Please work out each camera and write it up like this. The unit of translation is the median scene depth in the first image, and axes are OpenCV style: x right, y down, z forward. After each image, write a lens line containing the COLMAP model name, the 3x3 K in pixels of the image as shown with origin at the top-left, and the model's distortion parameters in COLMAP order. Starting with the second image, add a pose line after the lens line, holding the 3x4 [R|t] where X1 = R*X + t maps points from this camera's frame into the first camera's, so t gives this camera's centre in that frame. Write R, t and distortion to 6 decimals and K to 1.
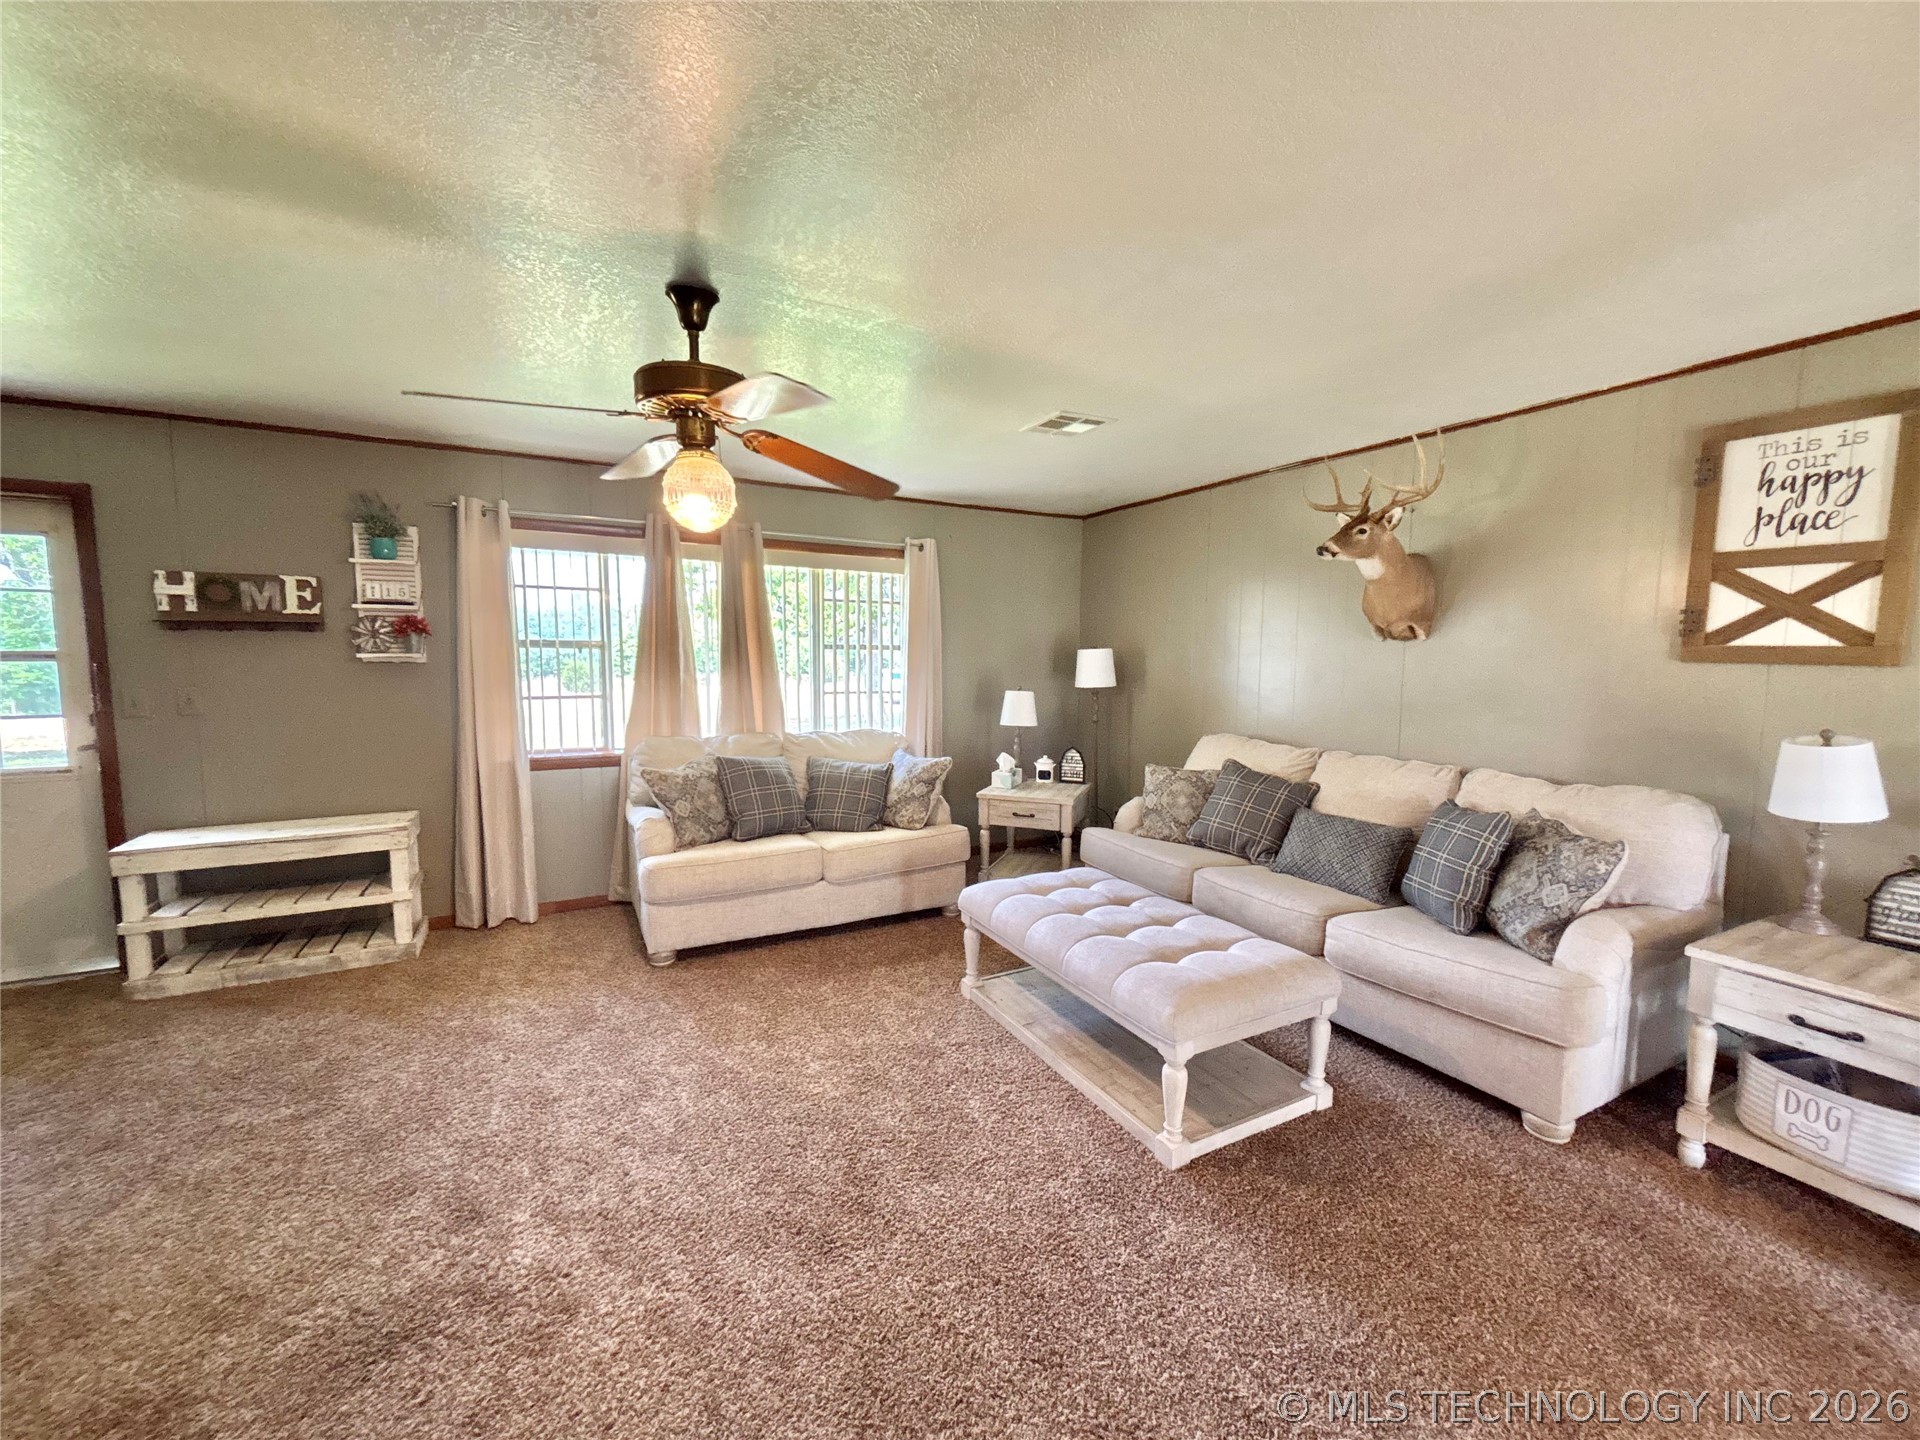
lens RADIAL K [[772.0, 0, 962.9], [0, 772.0, 724.8], [0, 0, 1]] dist [-0.000040, 0.007257]
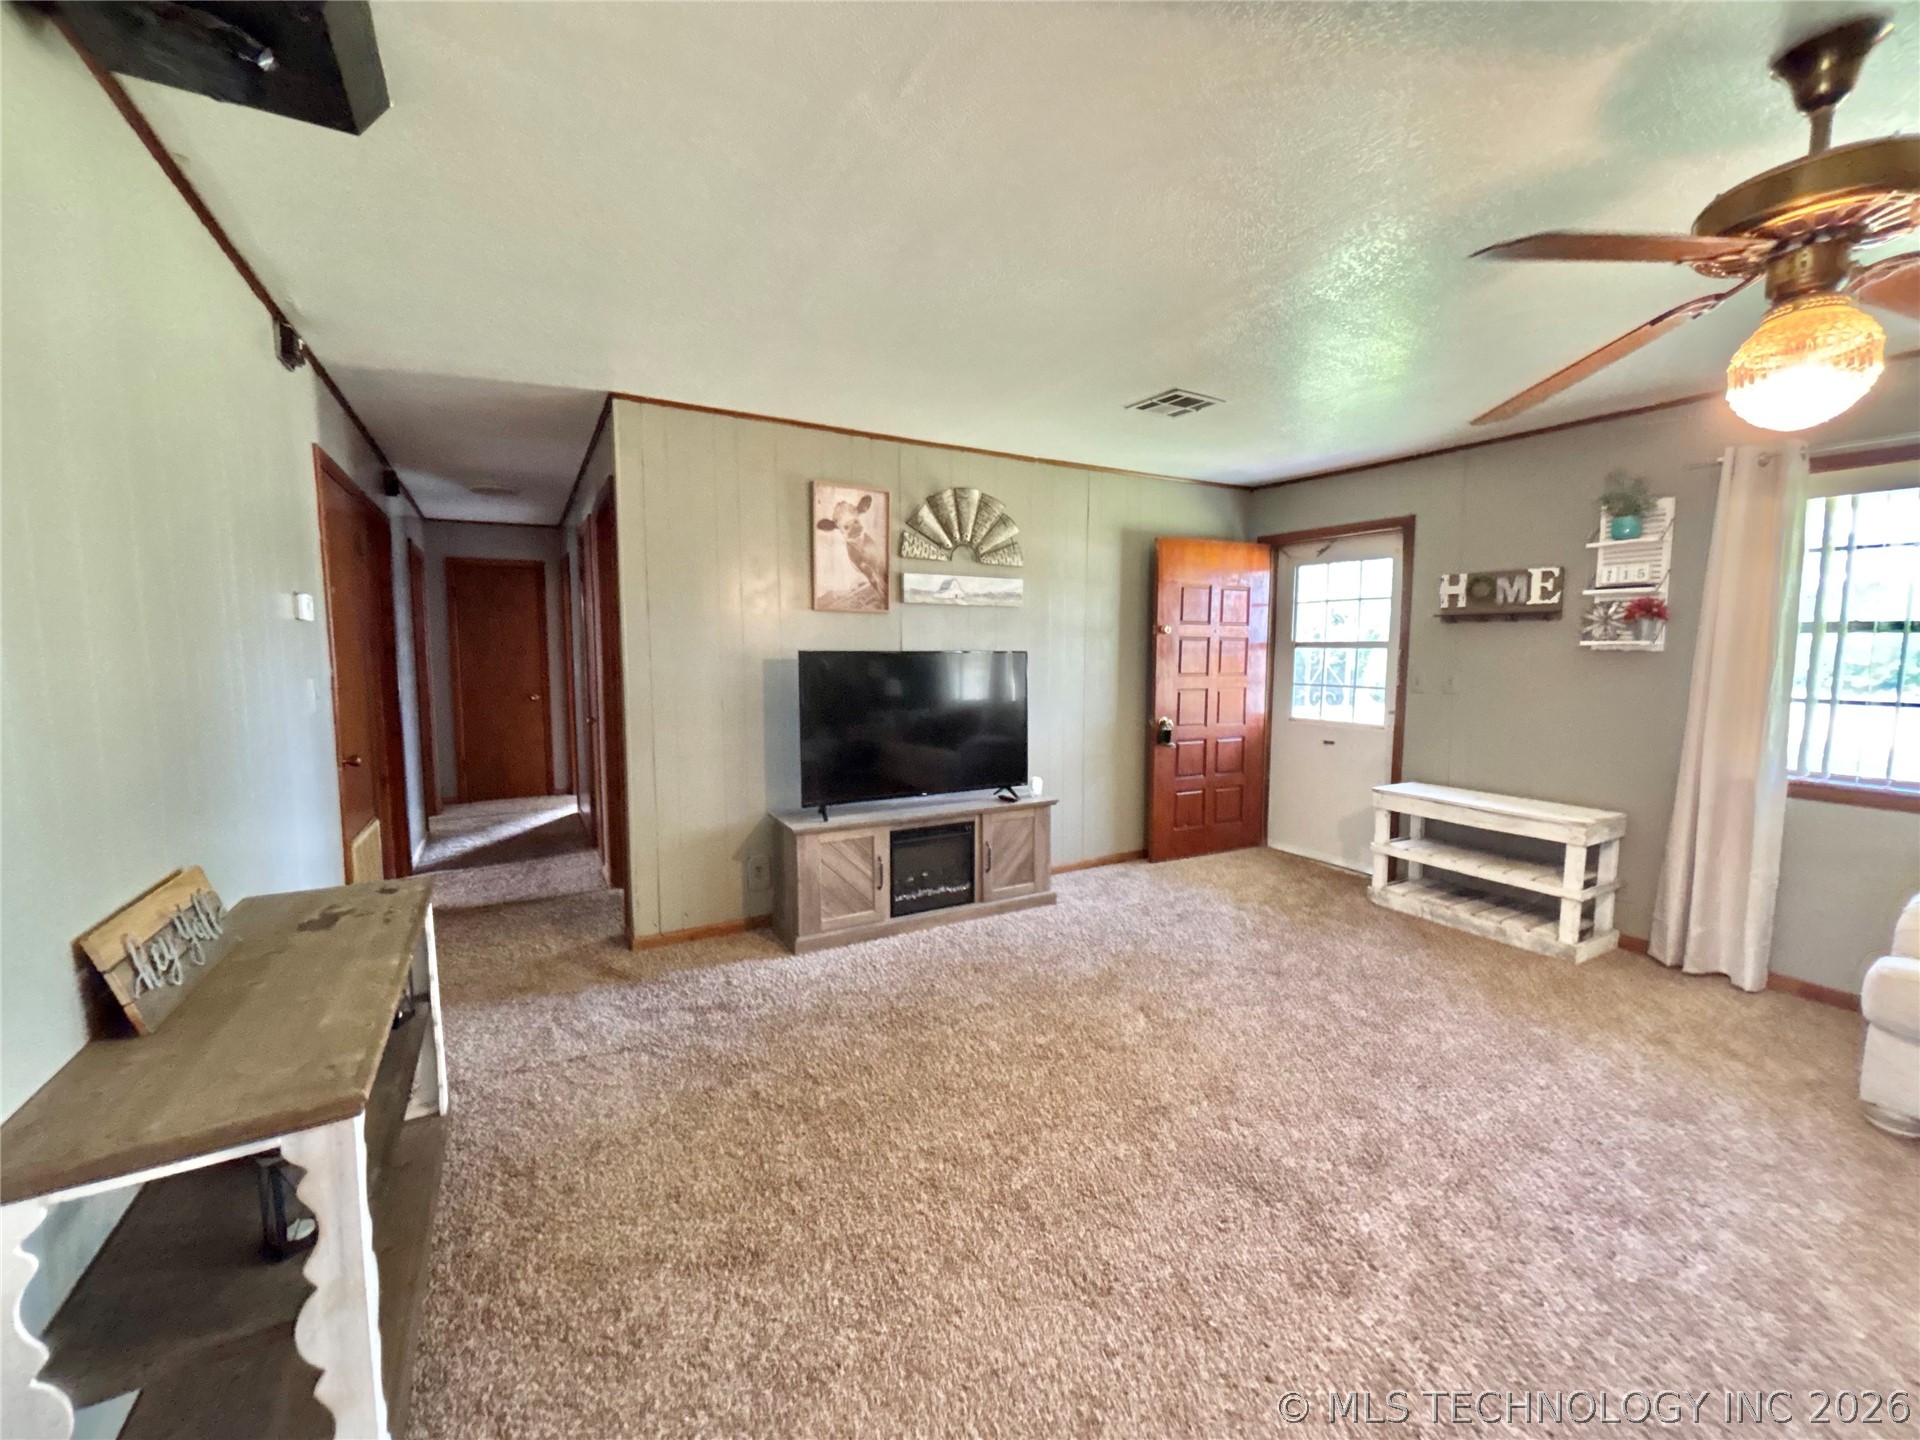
lens RADIAL K [[772.5, 0, 960.6], [0, 772.5, 722.7], [0, 0, 1]] dist [0.000625, -0.000116]
pose [[0.029487, 0.091637, -0.995356, 0.192069], [-0.100079, 0.991056, 0.088276, 0.003318], [0.994542, 0.097012, 0.038394, 0.202892]]
